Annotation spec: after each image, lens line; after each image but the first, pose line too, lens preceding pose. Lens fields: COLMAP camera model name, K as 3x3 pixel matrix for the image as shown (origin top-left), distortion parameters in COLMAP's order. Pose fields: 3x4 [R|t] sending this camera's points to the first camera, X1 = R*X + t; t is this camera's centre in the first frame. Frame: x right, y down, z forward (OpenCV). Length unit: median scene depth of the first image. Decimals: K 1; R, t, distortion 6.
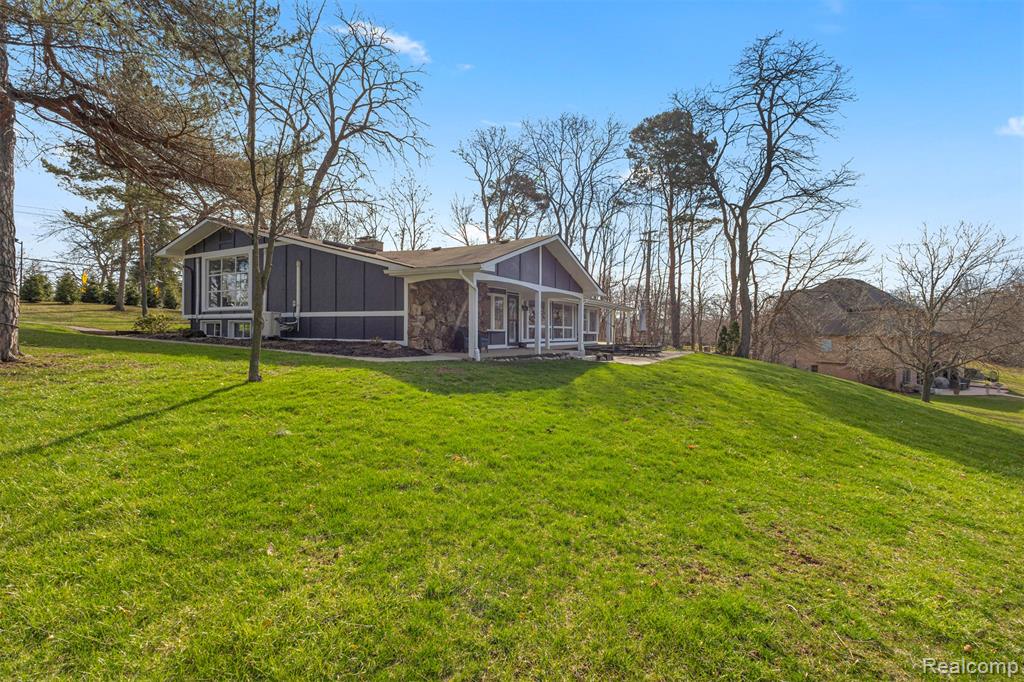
lens RADIAL K [[467.0, 0, 508.6], [0, 467.0, 330.9], [0, 0, 1]] dist [0.010087, 0.001312]
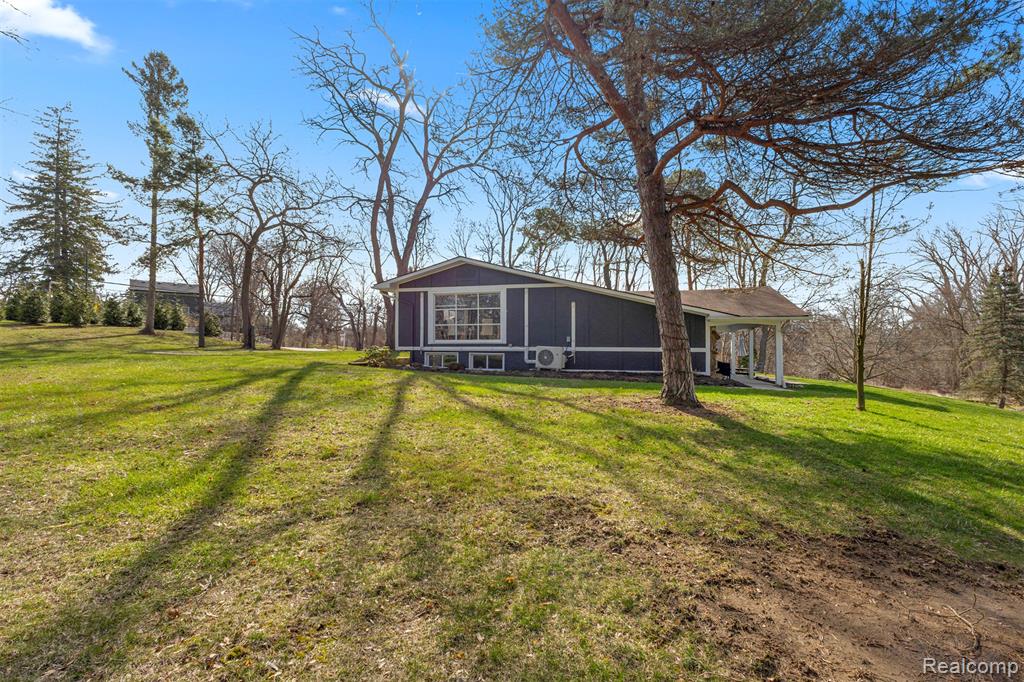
lens RADIAL K [[467.0, 0, 509.2], [0, 467.0, 340.3], [0, 0, 1]] dist [0.010087, 0.001312]
pose [[0.965332, -0.000875, 0.261024, -0.478249], [0.003792, 0.999936, -0.010671, -0.023691], [-0.260998, 0.011290, 0.965273, -0.031143]]
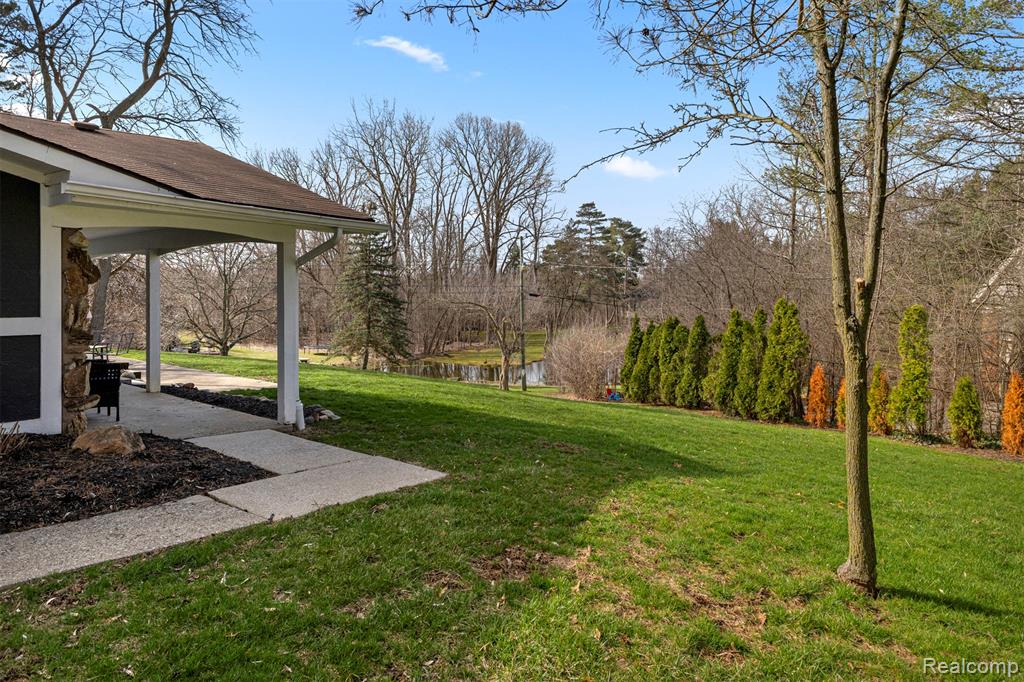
lens RADIAL K [[633.1, 0, 497.4], [0, 633.1, 303.8], [0, 0, 1]] dist [0.005538, -0.003062]
pose [[0.190056, -0.018925, 0.981591, -0.256602], [-0.009520, 0.999732, 0.021118, -0.028511], [-0.981727, -0.013358, 0.189825, 0.288130]]
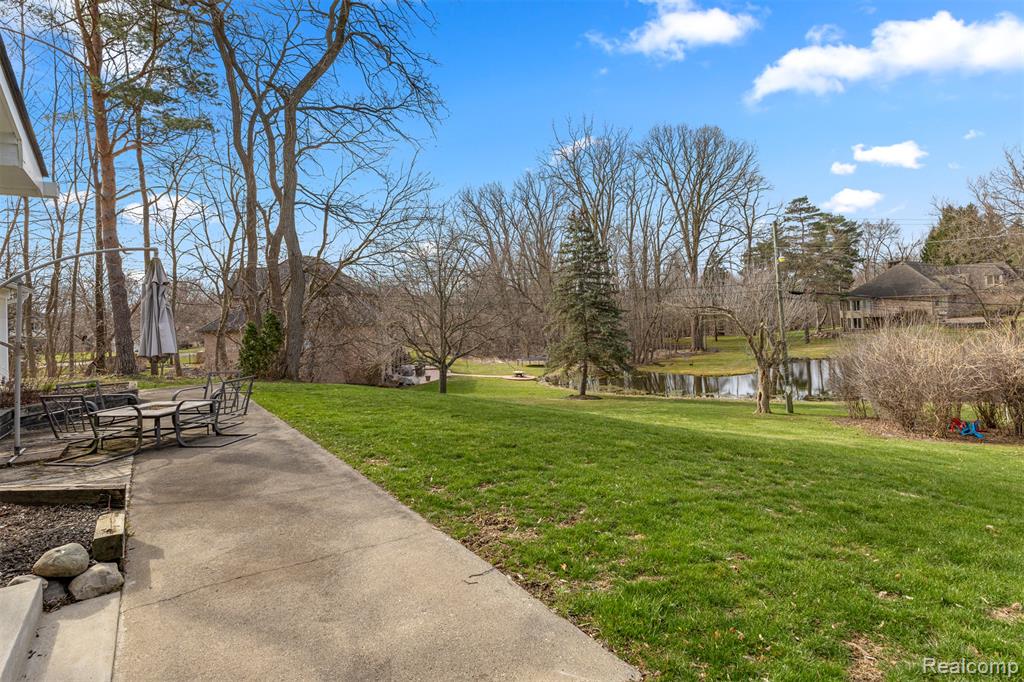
lens RADIAL K [[535.4, 0, 523.1], [0, 535.4, 302.6], [0, 0, 1]] dist [0.050749, -0.001776]
pose [[0.445954, -0.012283, 0.894972, 0.060532], [0.043206, 0.999036, -0.007818, -0.015546], [-0.894012, 0.042155, 0.446055, 0.479065]]
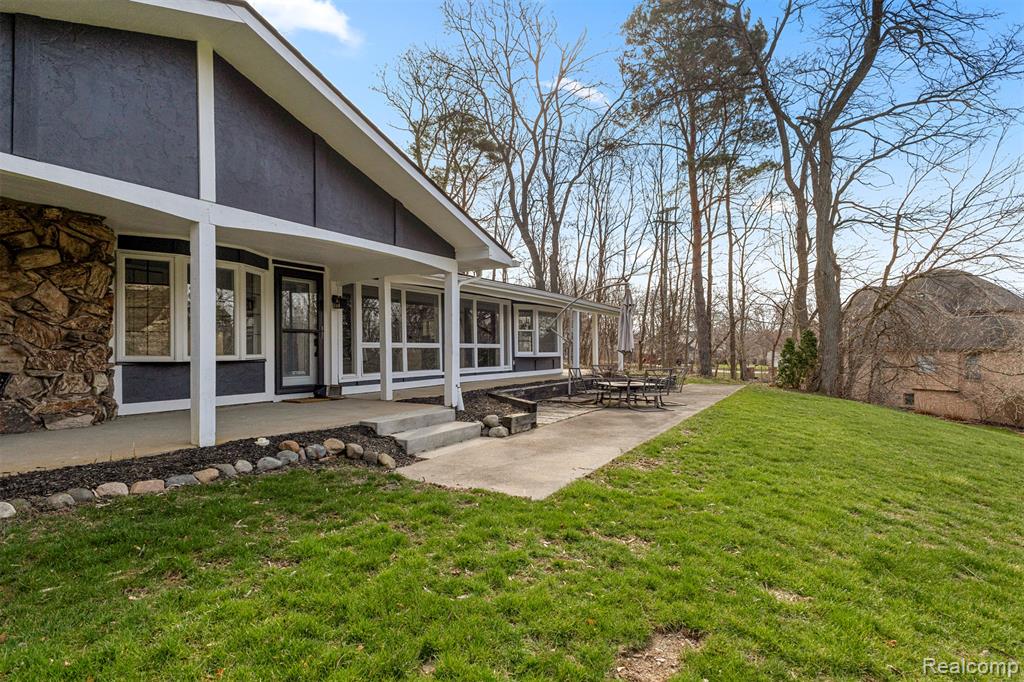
lens RADIAL K [[524.5, 0, 510.5], [0, 524.5, 342.5], [0, 0, 1]] dist [0.018167, 0.000000]
pose [[0.999734, -0.015764, -0.016825, 0.134044], [0.015555, 0.999801, -0.012513, -0.002864], [0.017019, 0.012248, 0.999780, 0.358107]]
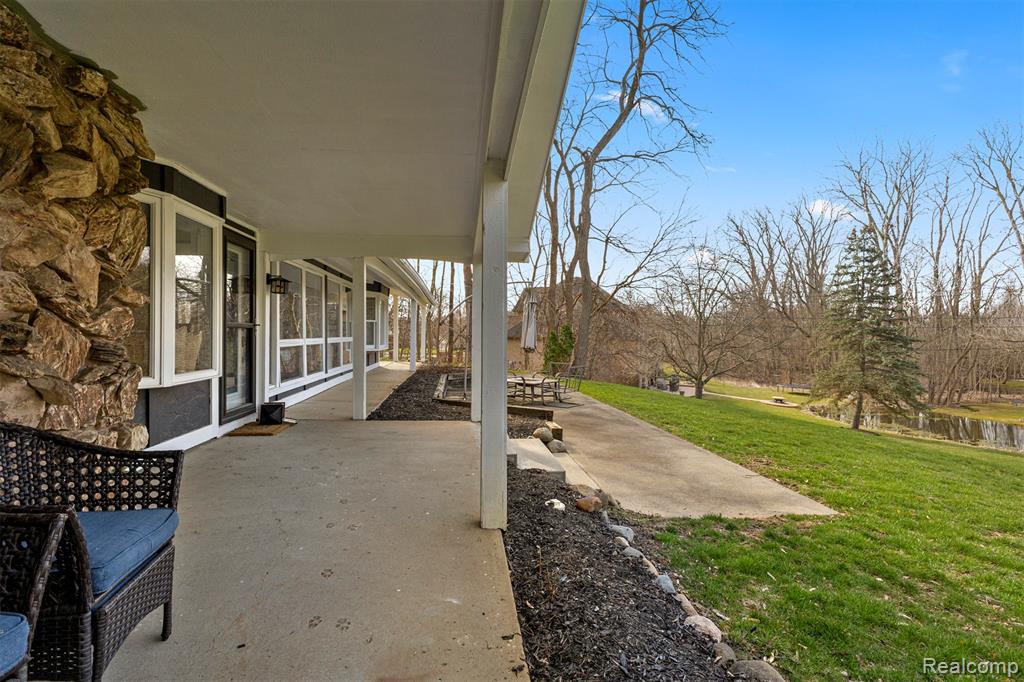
lens RADIAL K [[524.5, 0, 519.2], [0, 524.5, 326.0], [0, 0, 1]] dist [0.018167, 0.000000]
pose [[0.803528, 0.008526, 0.595206, -0.027669], [-0.005956, 0.999963, -0.006282, -0.014416], [-0.595237, 0.001503, 0.803549, 0.434994]]
